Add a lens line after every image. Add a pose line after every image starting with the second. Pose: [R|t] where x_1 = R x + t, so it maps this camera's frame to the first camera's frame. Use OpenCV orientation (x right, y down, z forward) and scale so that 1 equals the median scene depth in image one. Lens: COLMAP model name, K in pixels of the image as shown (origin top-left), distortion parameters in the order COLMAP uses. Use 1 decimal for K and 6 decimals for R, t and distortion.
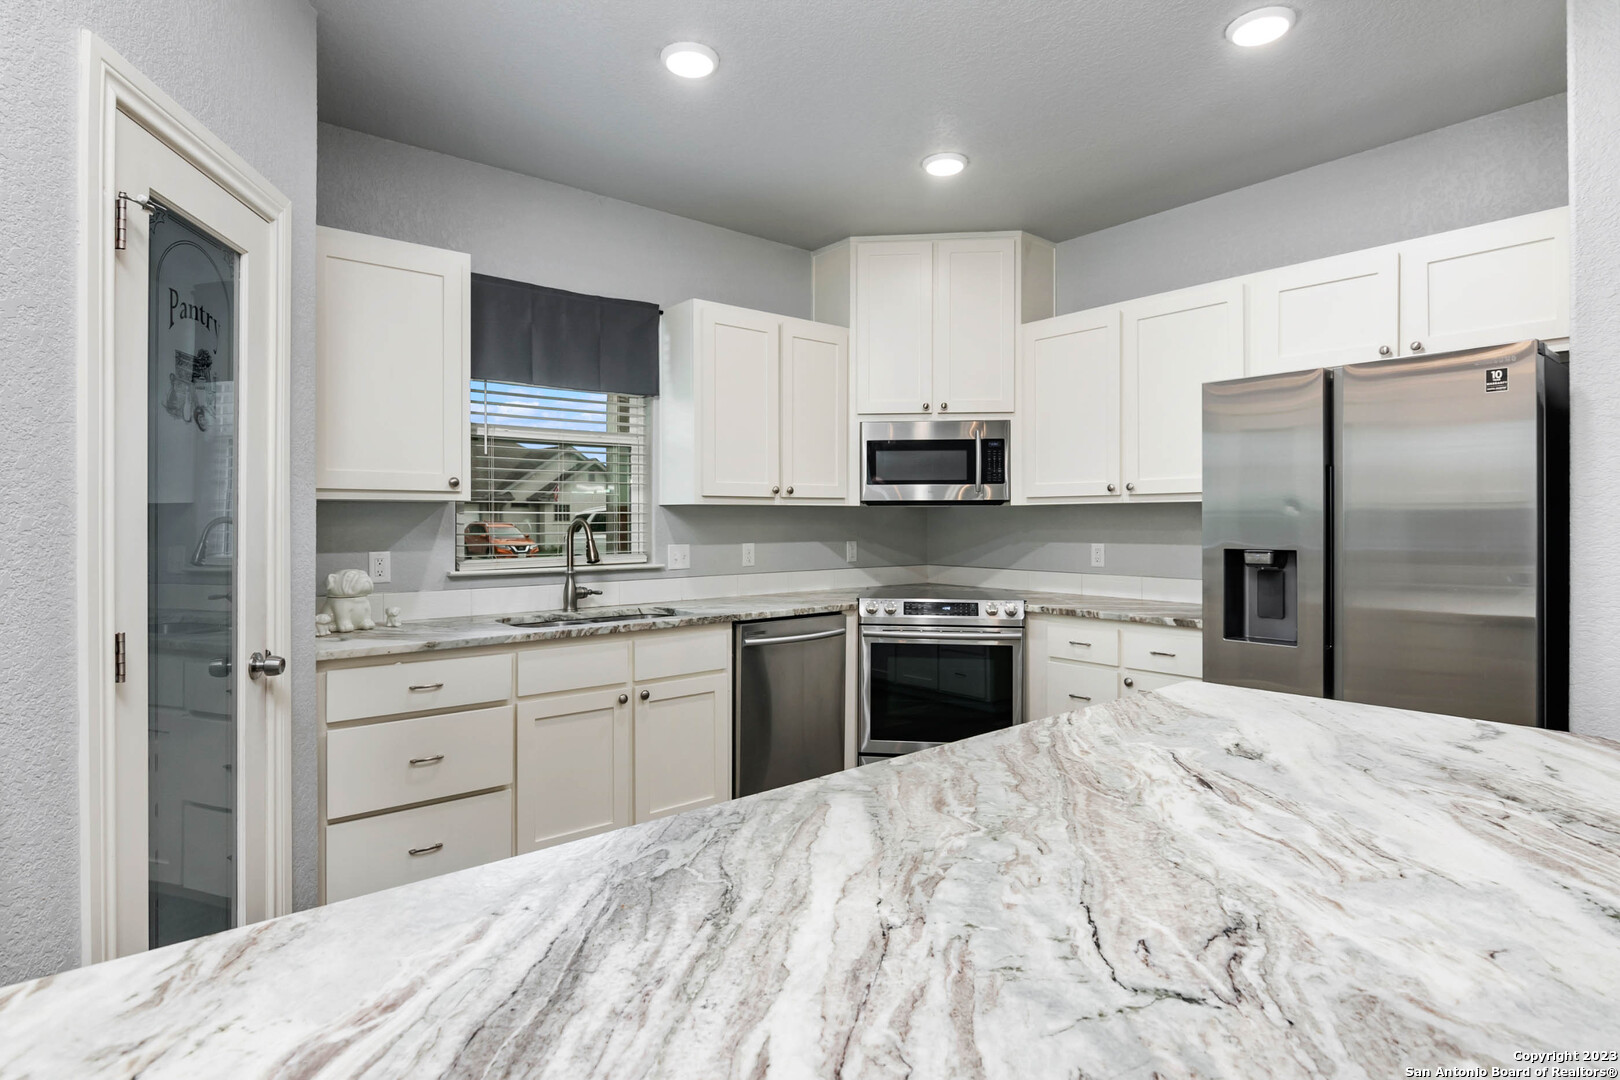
lens RADIAL K [[837.7, 0, 810.0], [0, 837.7, 540.0], [0, 0, 1]] dist [0.001490, -0.000572]
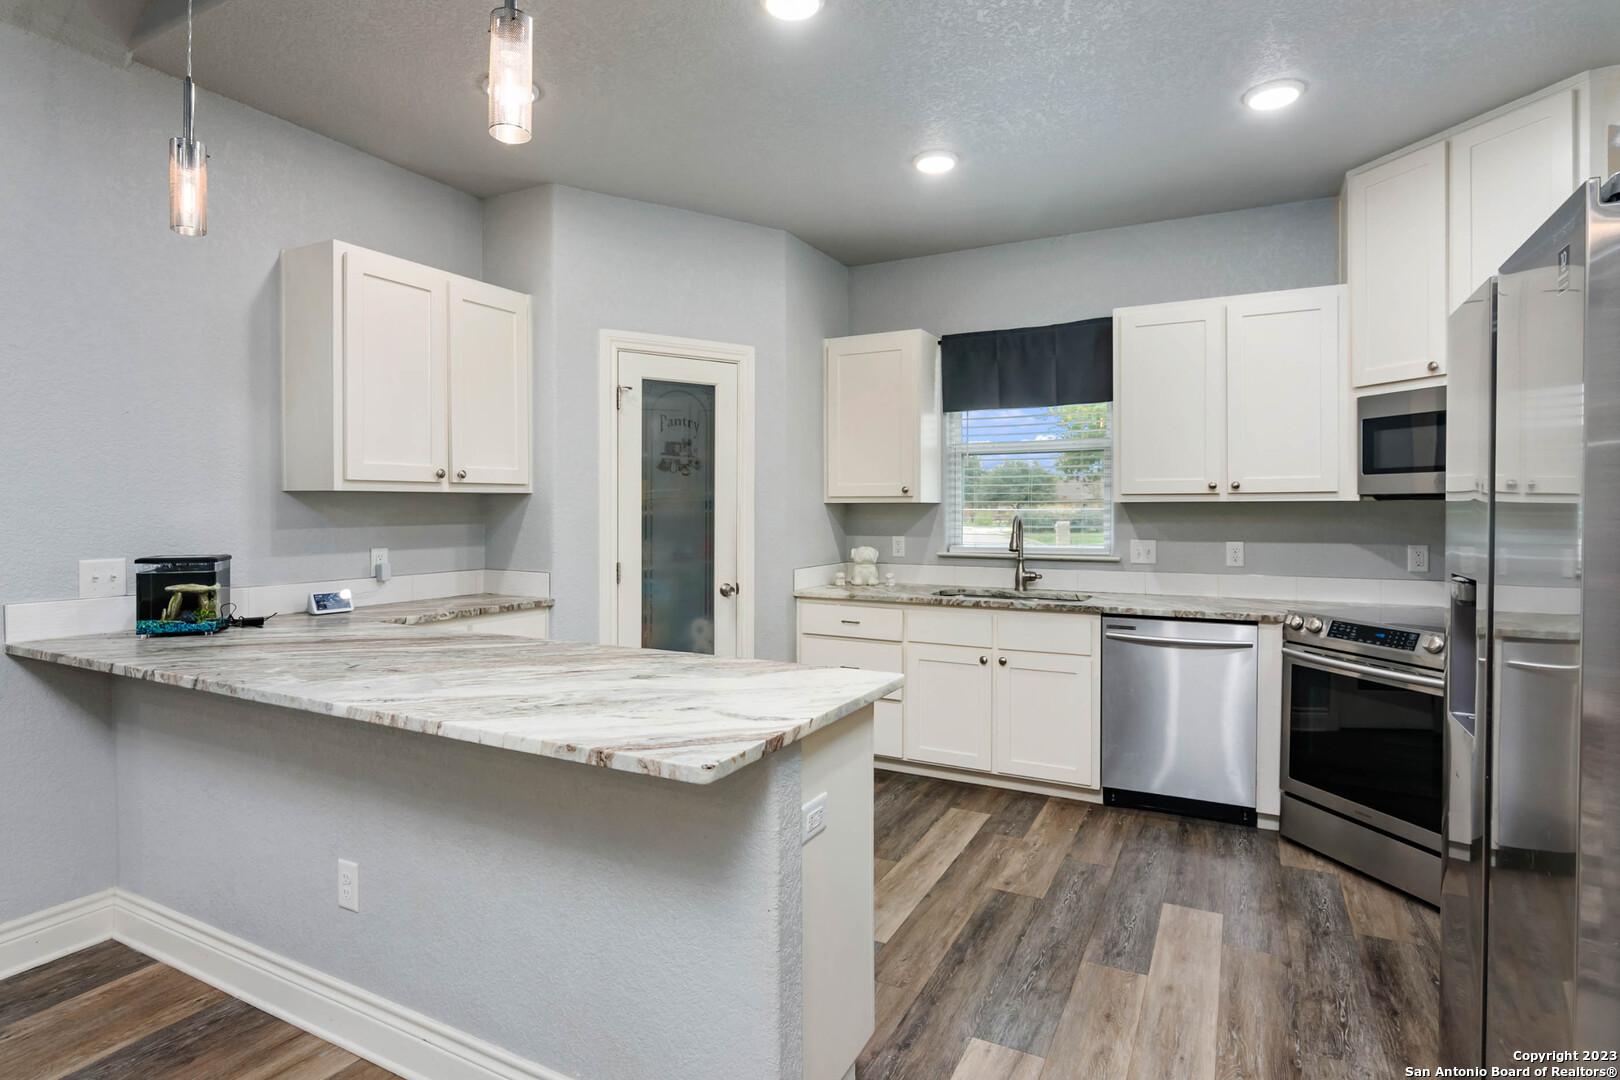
lens RADIAL K [[837.7, 0, 810.0], [0, 837.7, 540.0], [0, 0, 1]] dist [0.001490, -0.000572]
pose [[0.388888, 0.037239, -0.920532, 0.663942], [-0.020428, 0.999286, 0.031795, -0.019613], [0.921058, 0.006440, 0.389371, 0.219616]]
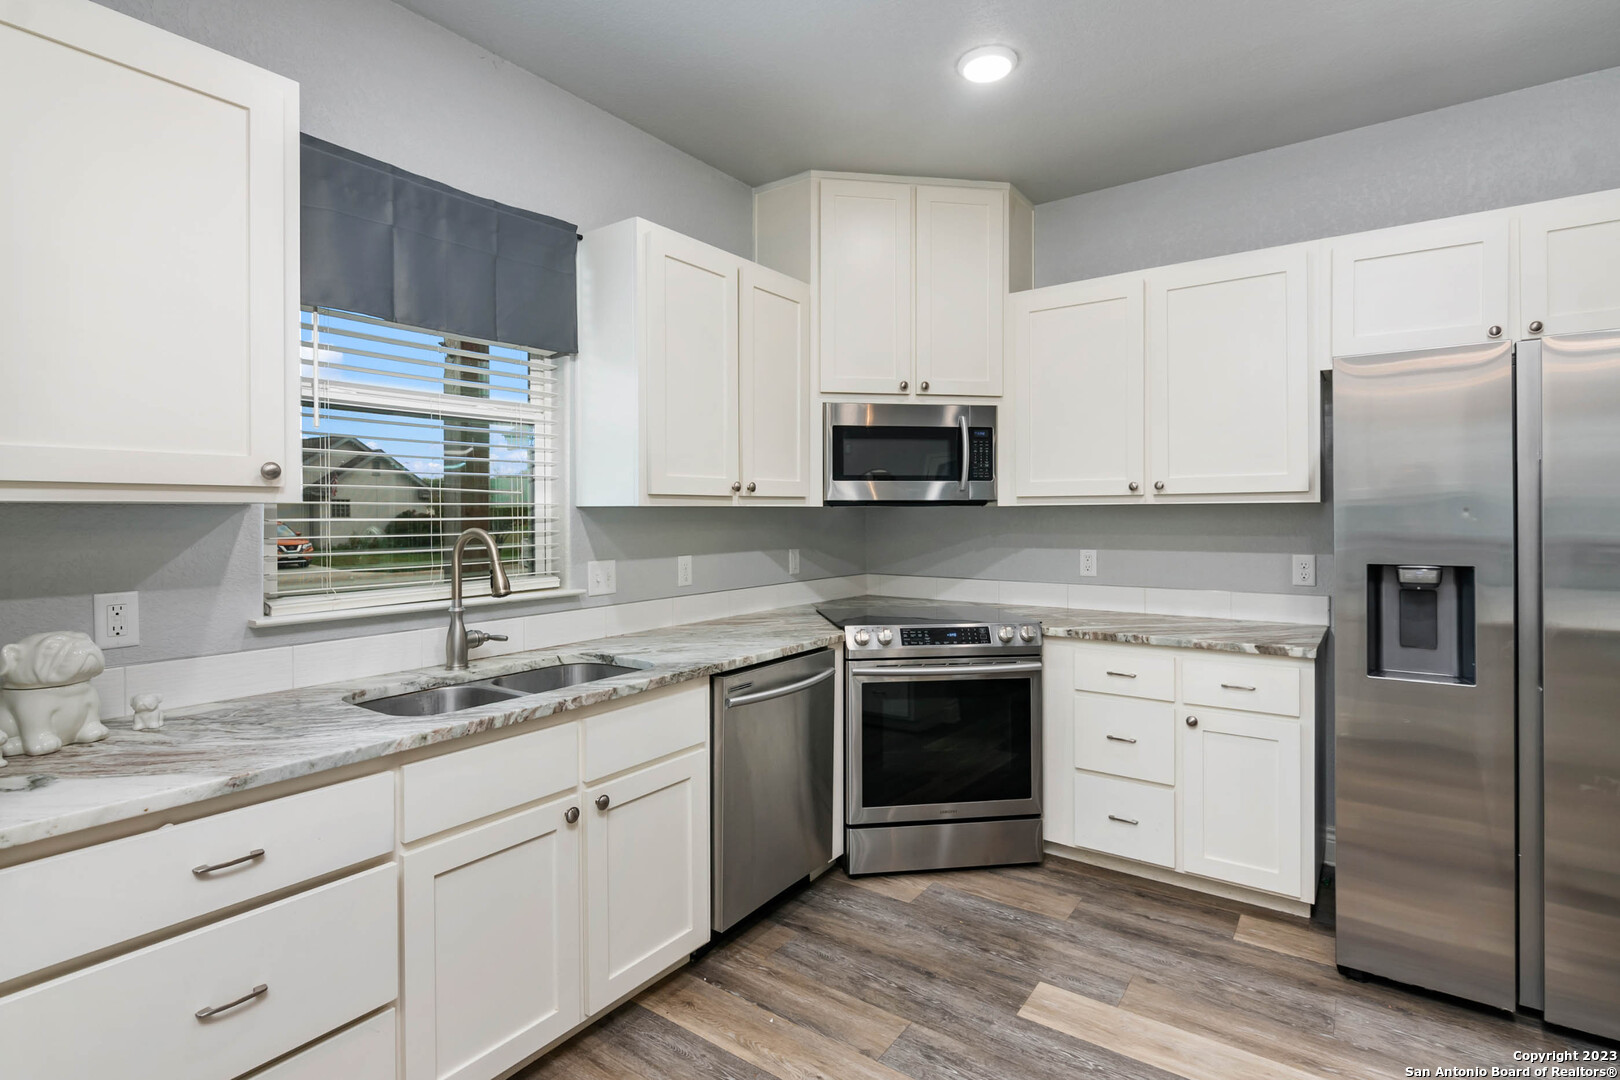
lens RADIAL K [[788.0, 0, 808.8], [0, 788.0, 526.3], [0, 0, 1]] dist [0.010318, -0.010986]
pose [[0.967009, -0.007576, 0.254629, -0.161812], [0.009787, 0.999925, -0.007419, -0.018372], [-0.254554, 0.009666, 0.967010, 0.301284]]
